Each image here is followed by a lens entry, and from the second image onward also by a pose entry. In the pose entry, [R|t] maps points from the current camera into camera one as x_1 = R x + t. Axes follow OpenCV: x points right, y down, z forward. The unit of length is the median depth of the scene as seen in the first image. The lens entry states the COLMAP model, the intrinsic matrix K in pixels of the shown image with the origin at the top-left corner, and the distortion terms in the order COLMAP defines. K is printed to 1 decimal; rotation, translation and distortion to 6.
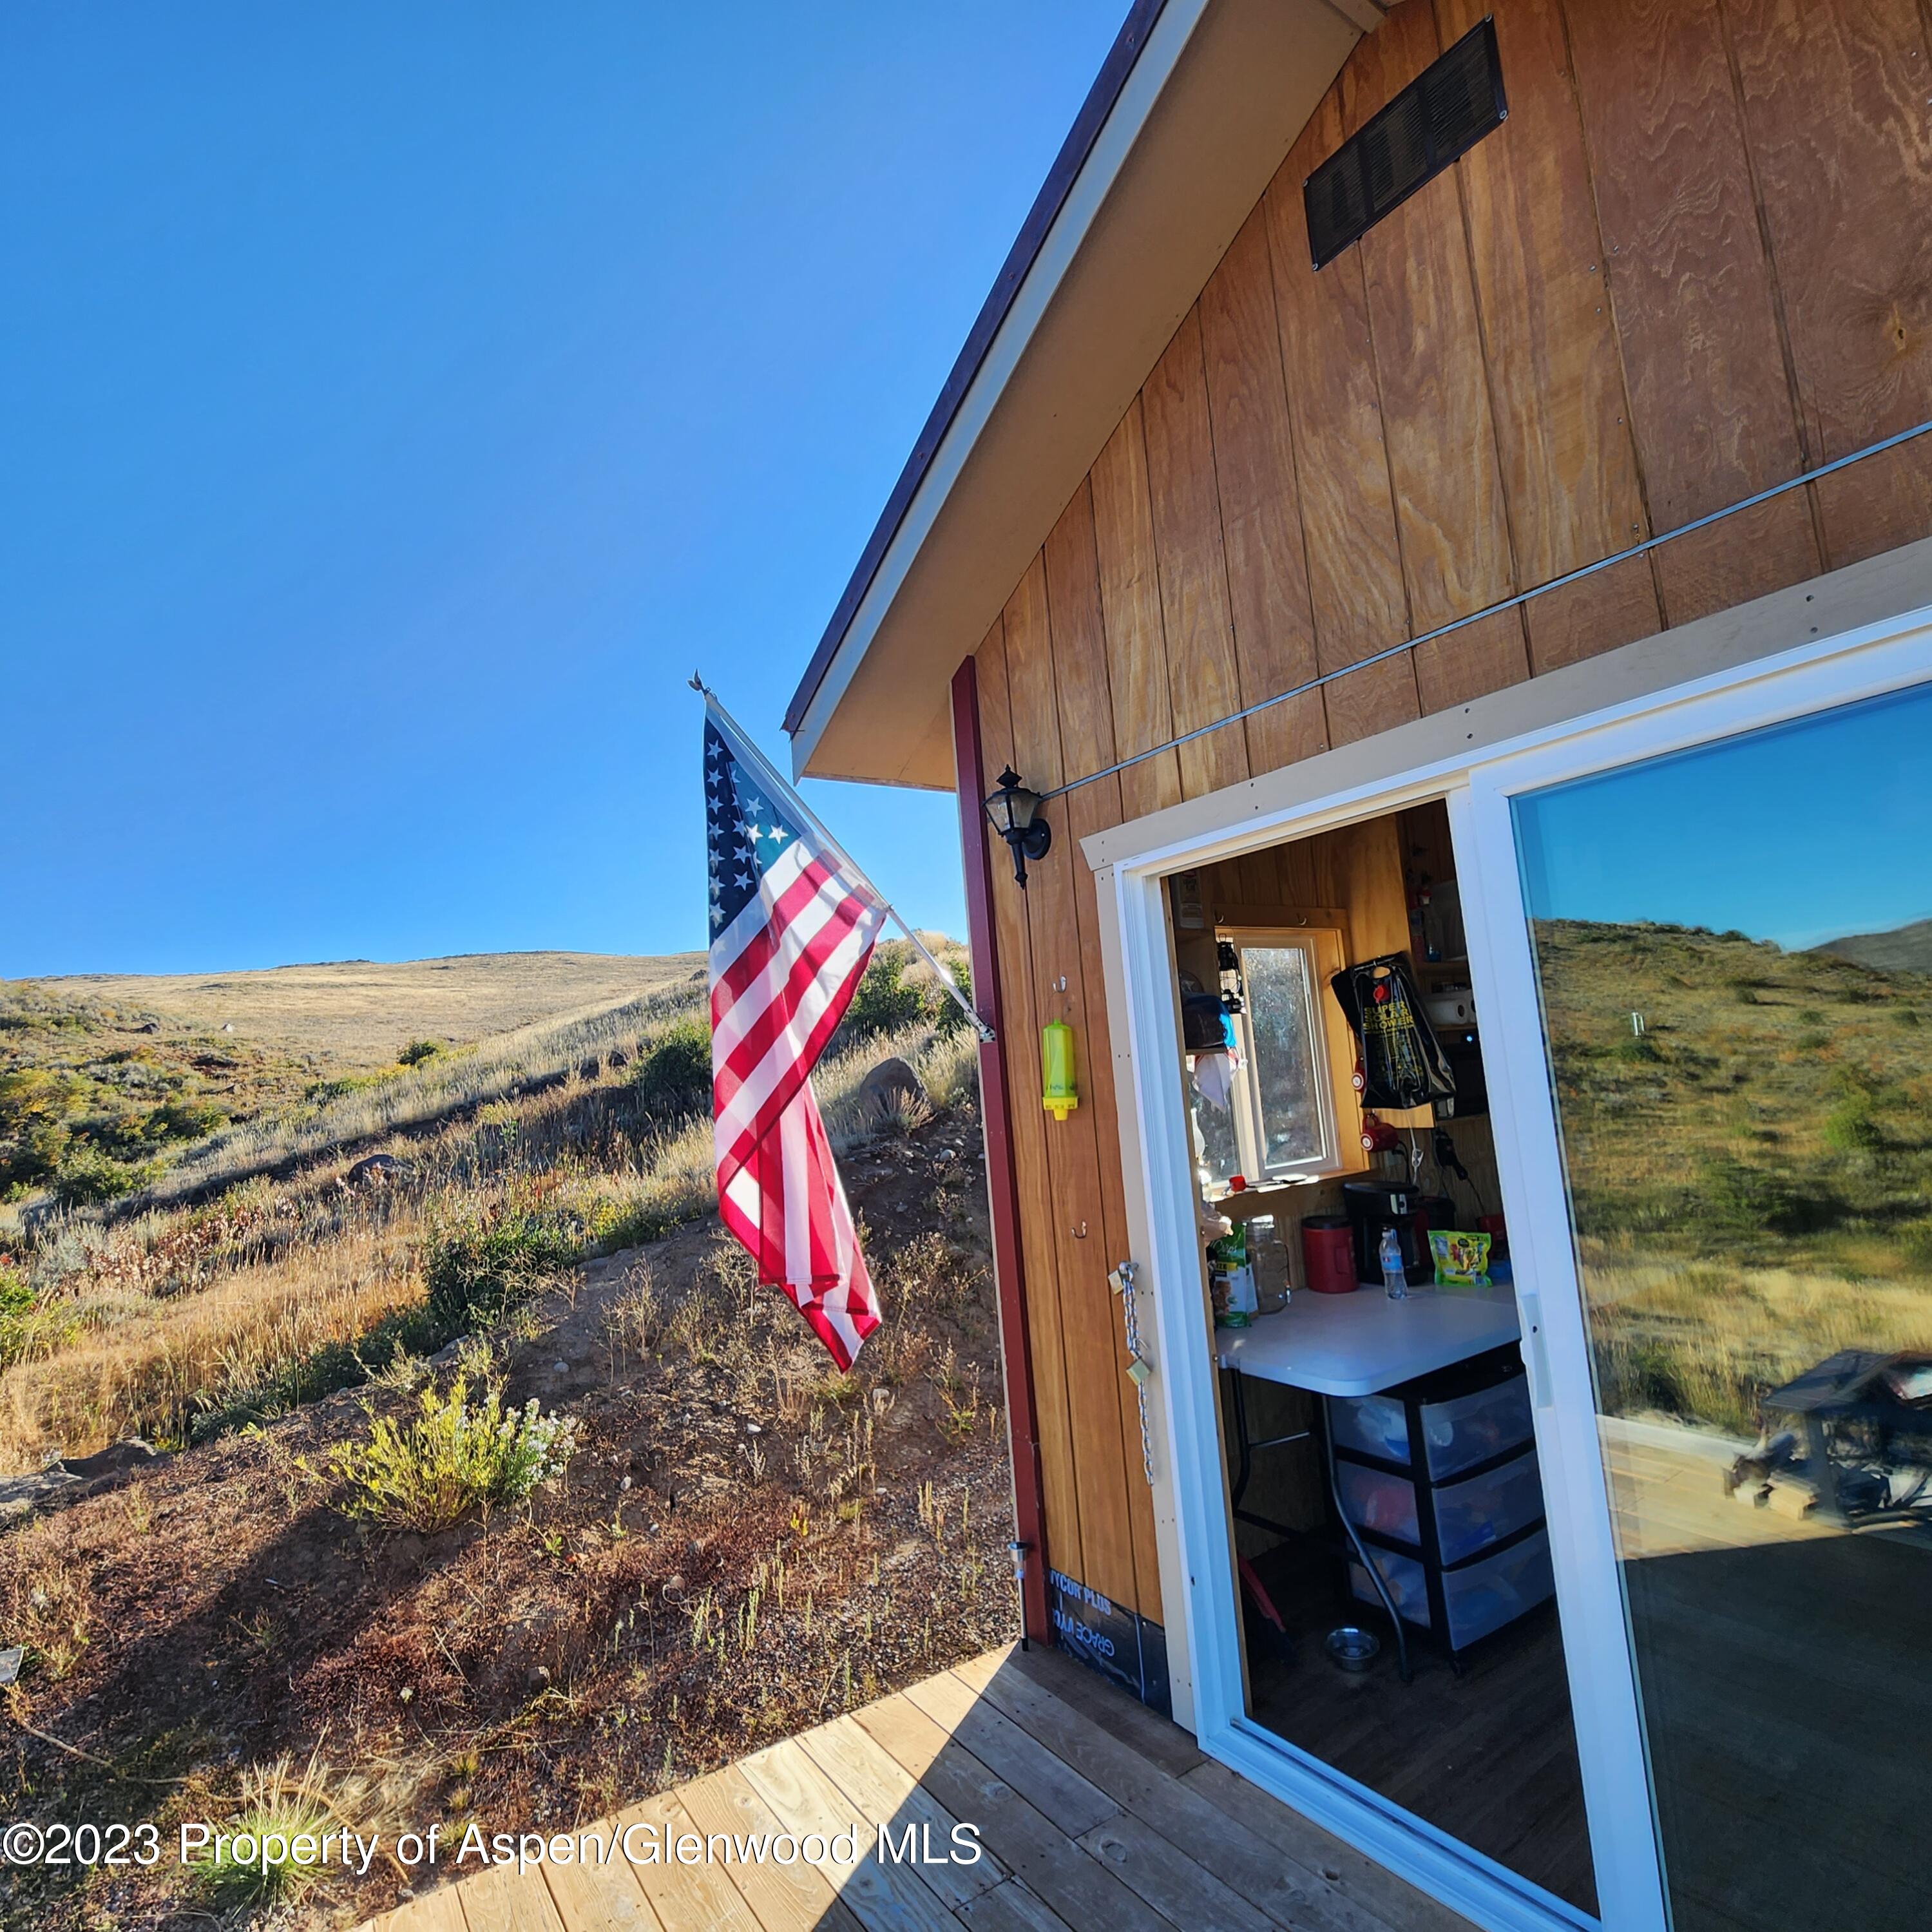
lens RADIAL K [[1059.3, 0, 965.0], [0, 1059.3, 965.5], [0, 0, 1]] dist [0.005035, -0.004104]
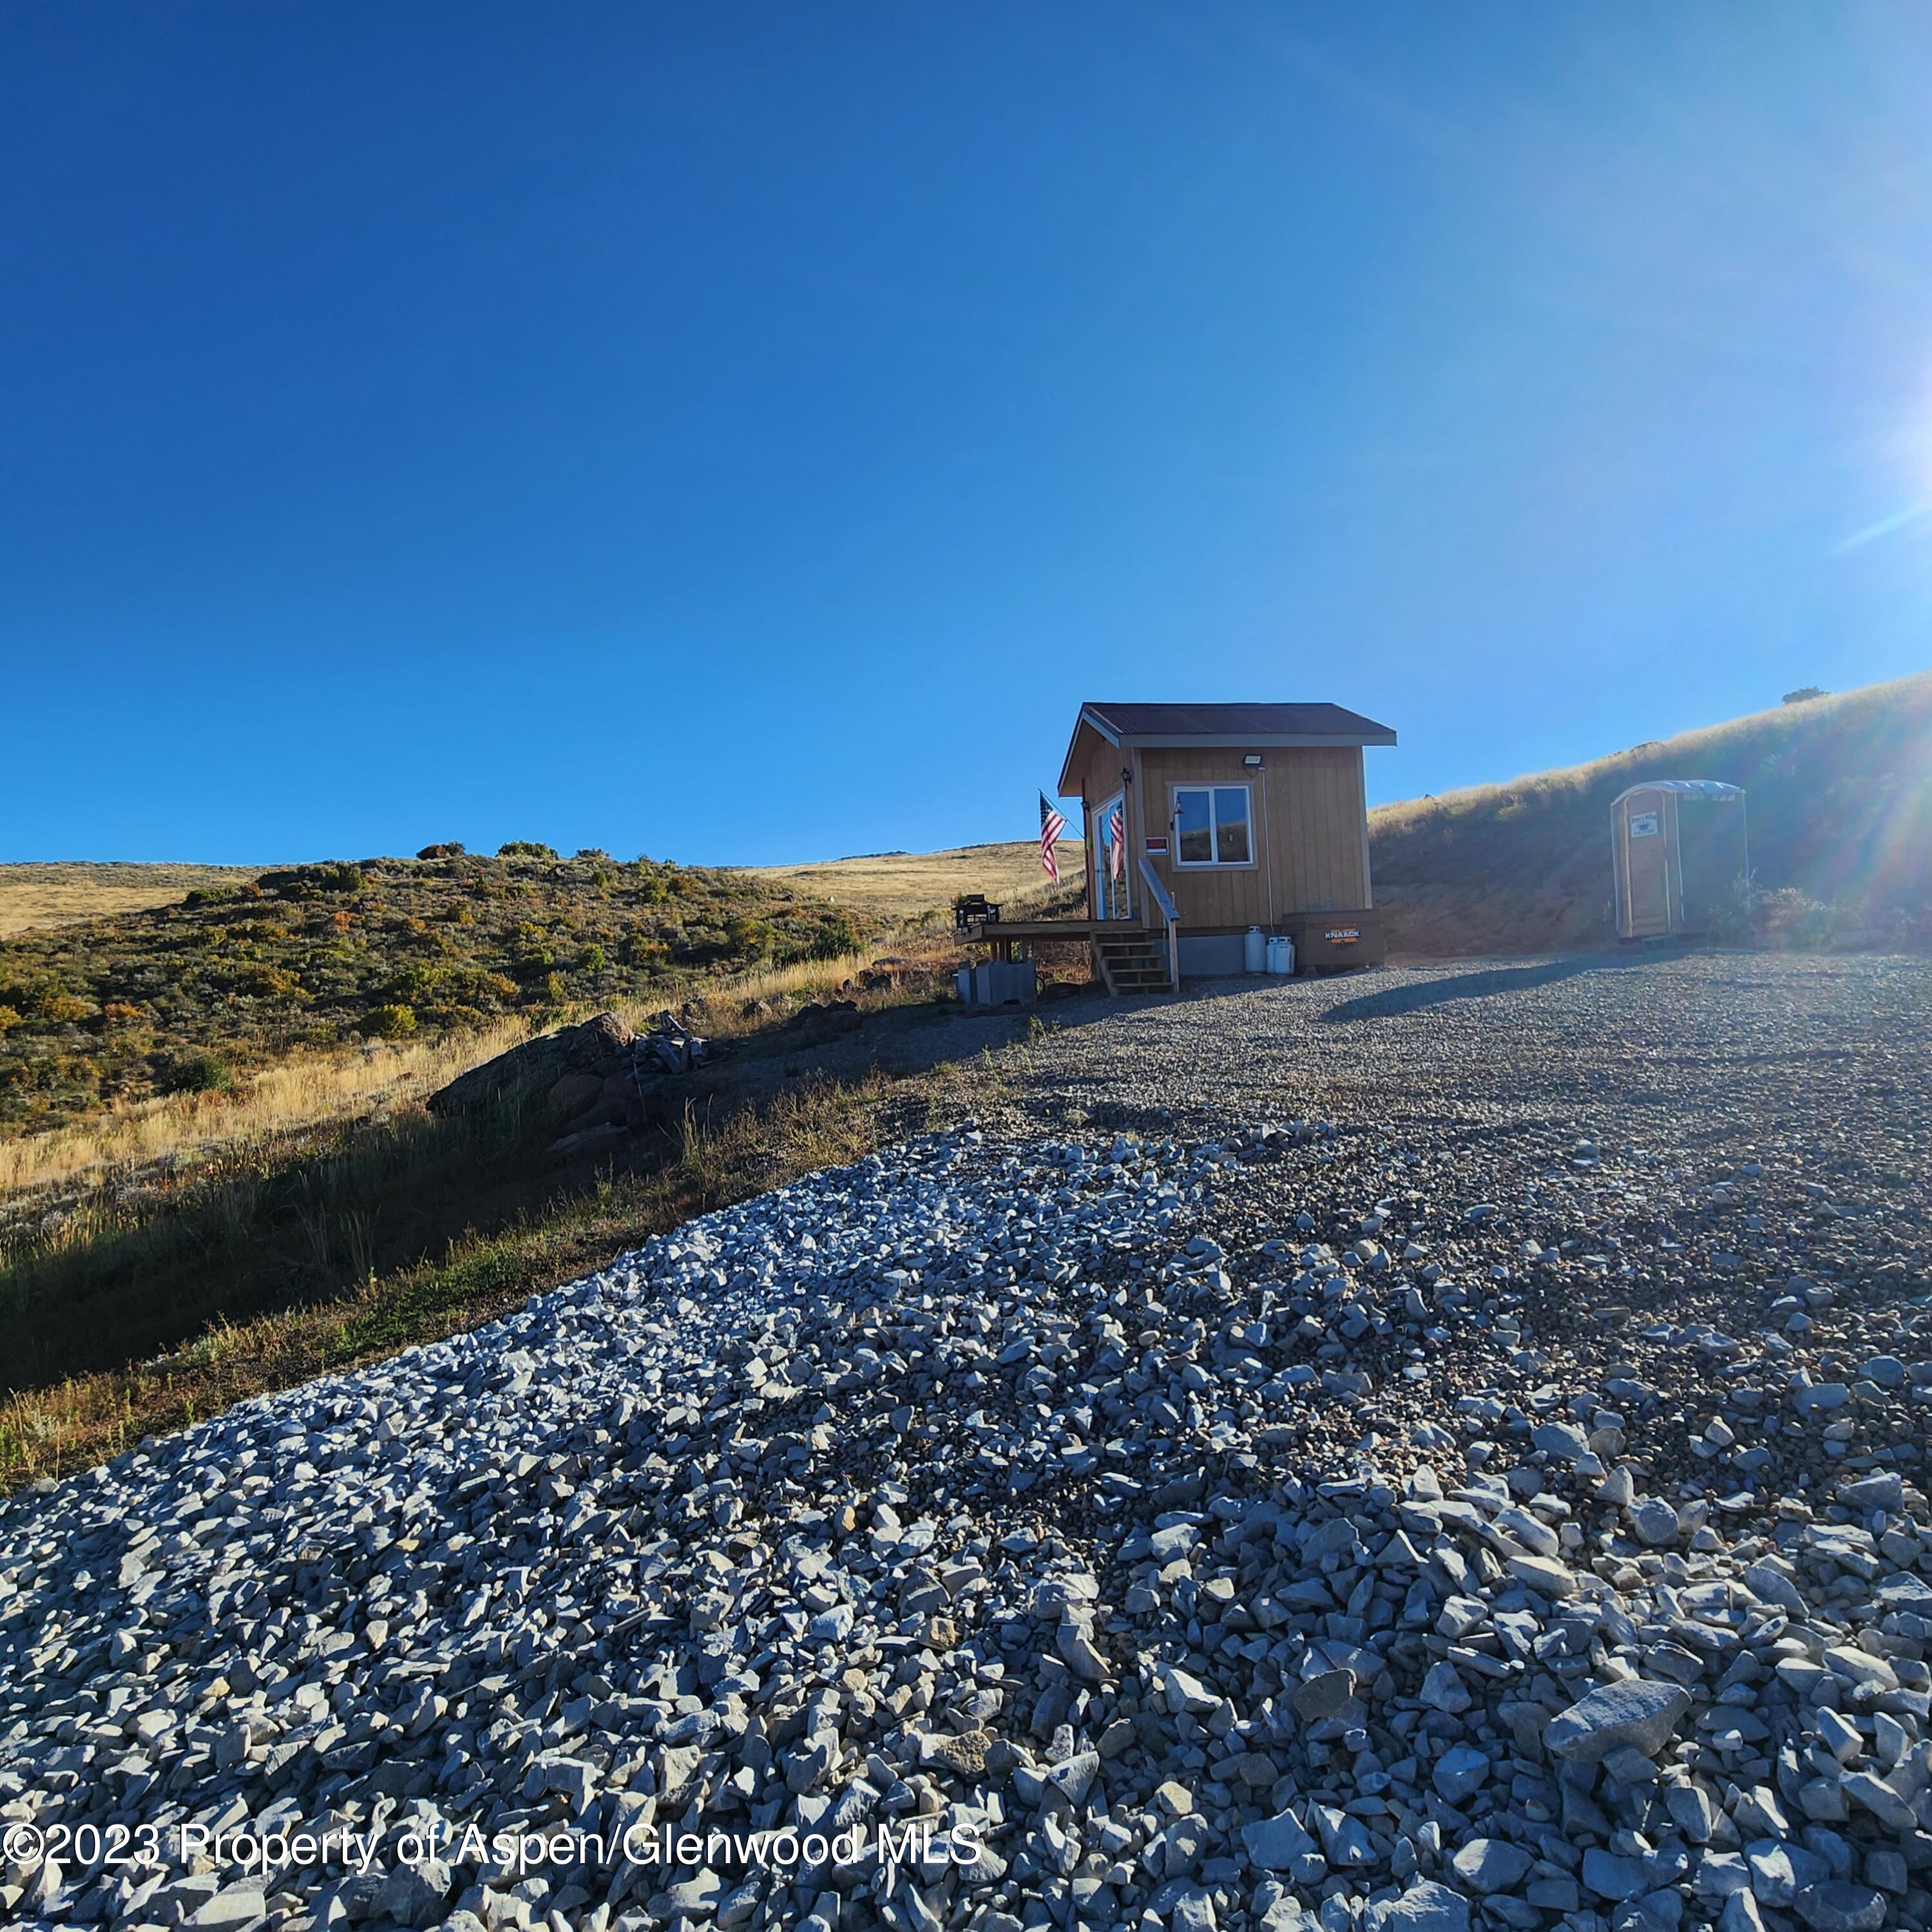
lens RADIAL K [[1059.3, 0, 965.0], [0, 1059.3, 965.5], [0, 0, 1]] dist [0.005035, -0.004104]
pose [[0.899688, 0.028687, -0.435591, 0.114509], [0.017693, 0.994622, 0.102047, 0.008738], [0.436176, -0.099518, 0.894342, -0.270556]]
